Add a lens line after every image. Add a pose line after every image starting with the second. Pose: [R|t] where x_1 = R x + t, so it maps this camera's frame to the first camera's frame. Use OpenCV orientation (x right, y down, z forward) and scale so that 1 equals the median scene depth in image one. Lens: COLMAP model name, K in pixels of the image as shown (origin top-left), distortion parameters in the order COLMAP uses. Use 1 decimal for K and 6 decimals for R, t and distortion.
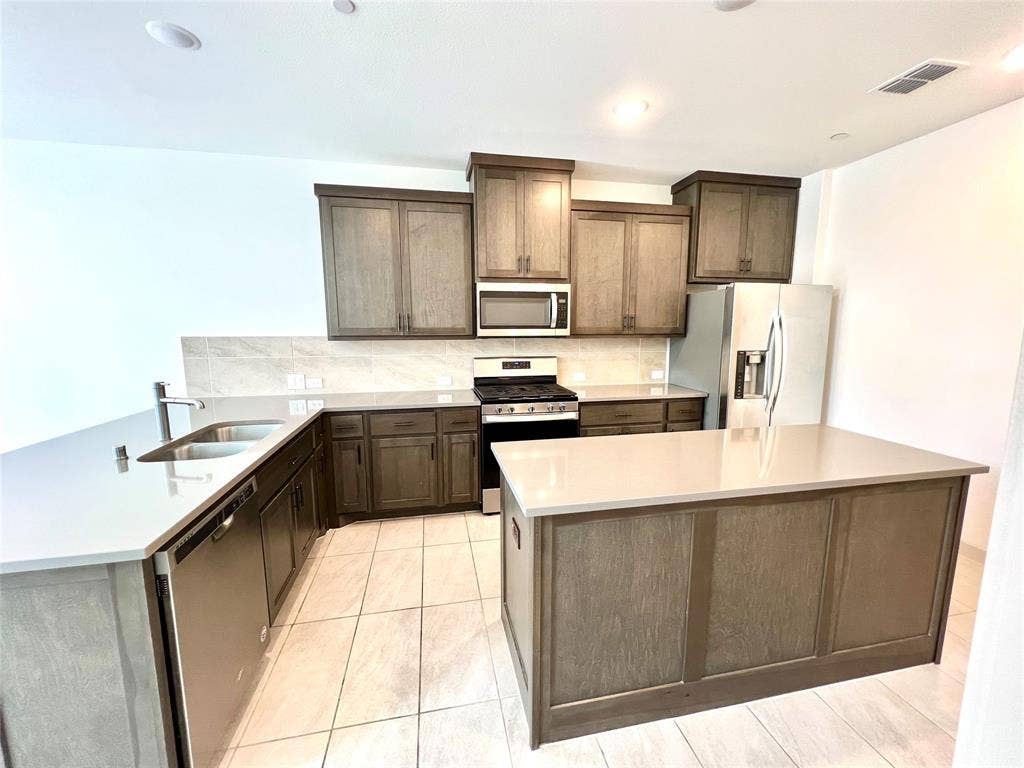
lens RADIAL K [[411.9, 0, 514.0], [0, 411.9, 384.1], [0, 0, 1]] dist [-0.000767, 0.000320]
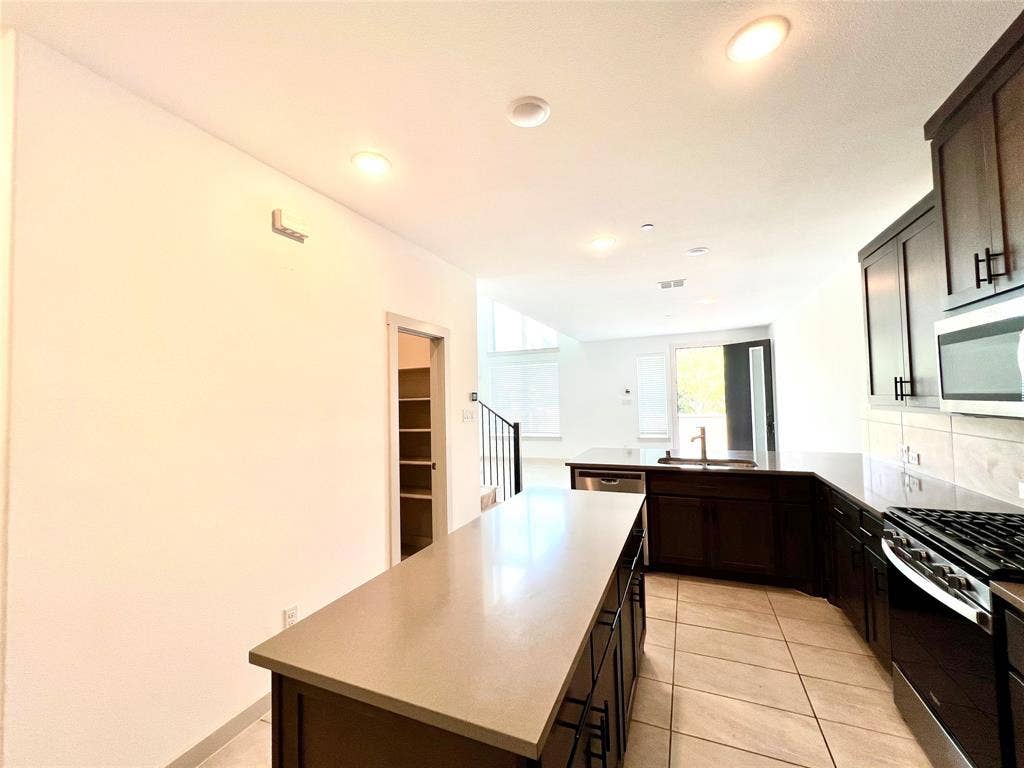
lens RADIAL K [[411.9, 0, 514.0], [0, 411.9, 384.1], [0, 0, 1]] dist [-0.000767, 0.000320]
pose [[-0.564371, -0.012488, -0.825427, 0.715100], [-0.088442, 0.995045, 0.045416, -0.124948], [0.820770, 0.098634, -0.562679, 0.808030]]
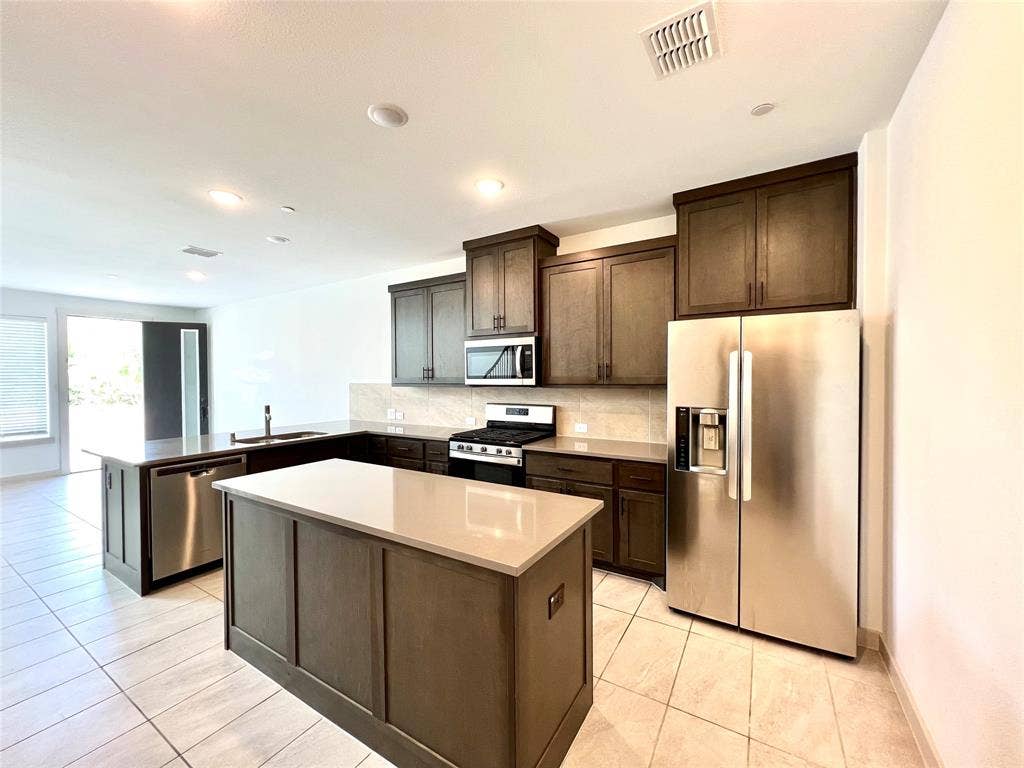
lens RADIAL K [[411.9, 0, 514.0], [0, 411.9, 384.1], [0, 0, 1]] dist [-0.000767, 0.000320]
pose [[0.730948, 0.009242, -0.682370, 0.820495], [-0.090551, 0.992380, -0.083557, -0.029343], [0.676398, 0.122866, 0.726216, 0.213899]]
